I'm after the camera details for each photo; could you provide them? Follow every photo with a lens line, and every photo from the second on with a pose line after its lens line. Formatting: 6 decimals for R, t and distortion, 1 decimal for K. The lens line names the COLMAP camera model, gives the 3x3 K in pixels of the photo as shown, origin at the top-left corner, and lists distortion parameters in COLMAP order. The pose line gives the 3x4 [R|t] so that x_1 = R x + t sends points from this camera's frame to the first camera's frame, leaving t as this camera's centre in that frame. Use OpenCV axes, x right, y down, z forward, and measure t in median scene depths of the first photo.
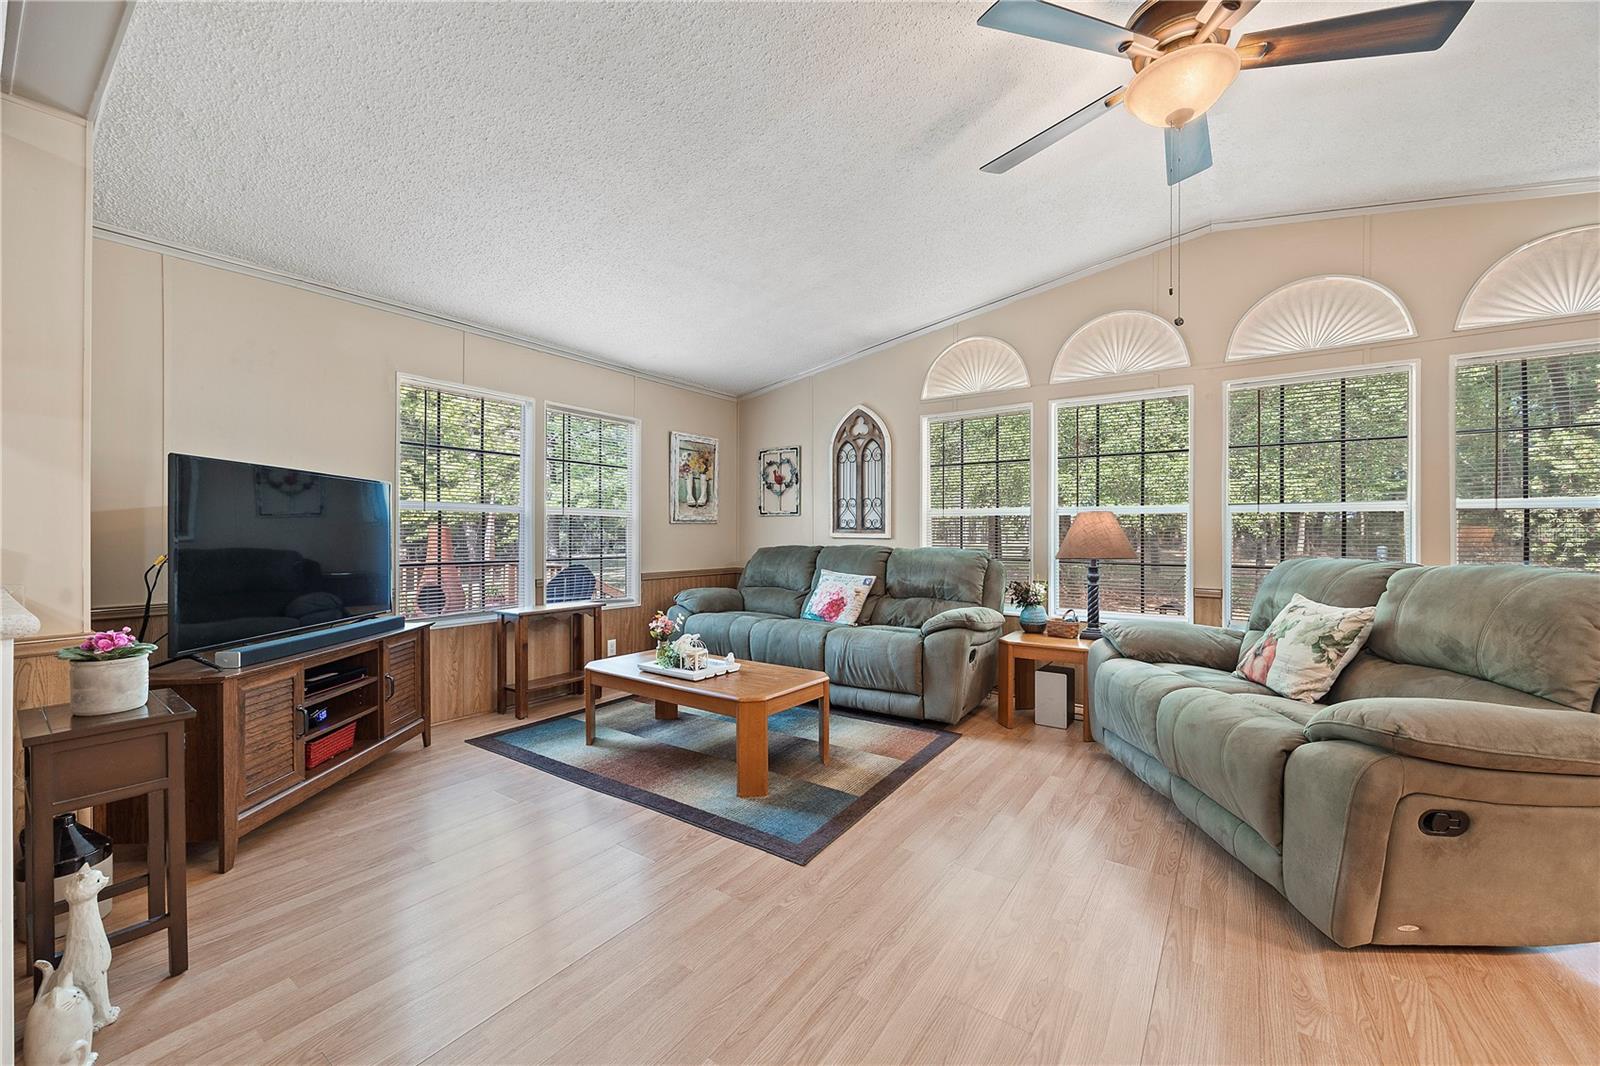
lens RADIAL K [[613.3, 0, 800.0], [0, 613.3, 534.8], [0, 0, 1]] dist [-0.002272, -0.000535]
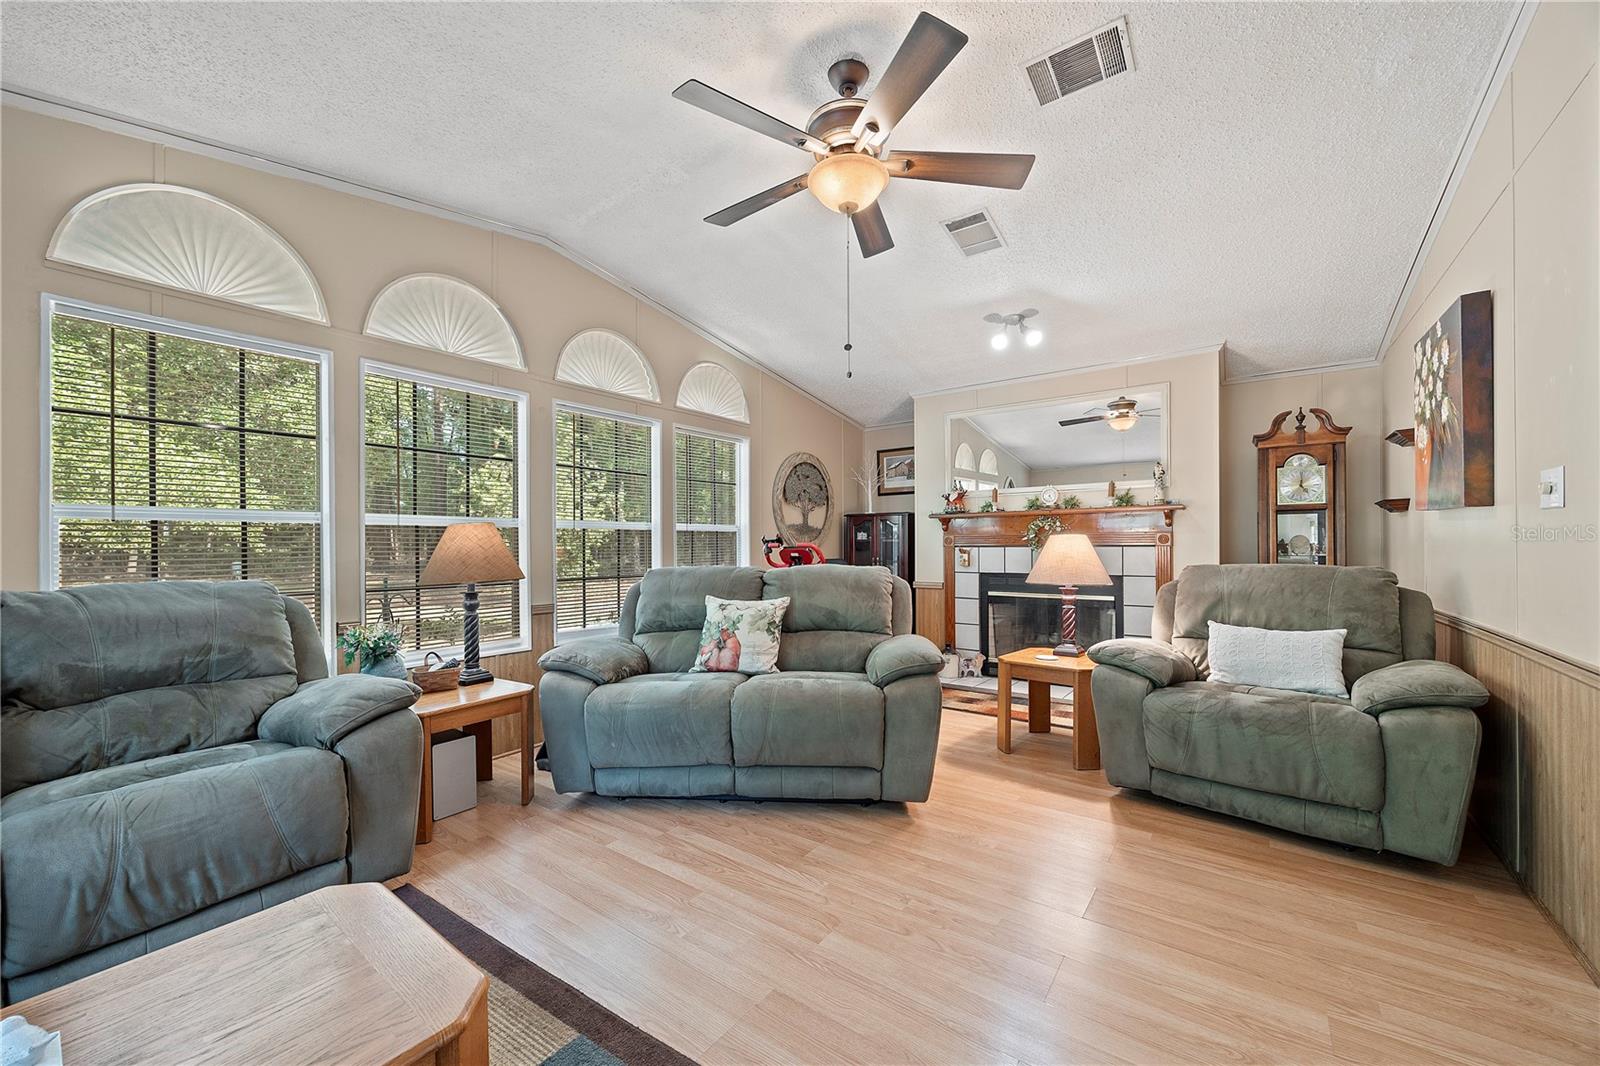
lens RADIAL K [[613.3, 0, 828.9], [0, 613.3, 536.5], [0, 0, 1]] dist [-0.002272, -0.000535]
pose [[-0.007353, 0.002884, 0.999969, -0.325250], [0.007017, 0.999971, -0.002833, -0.013577], [-0.999948, 0.006996, -0.007373, 0.552595]]
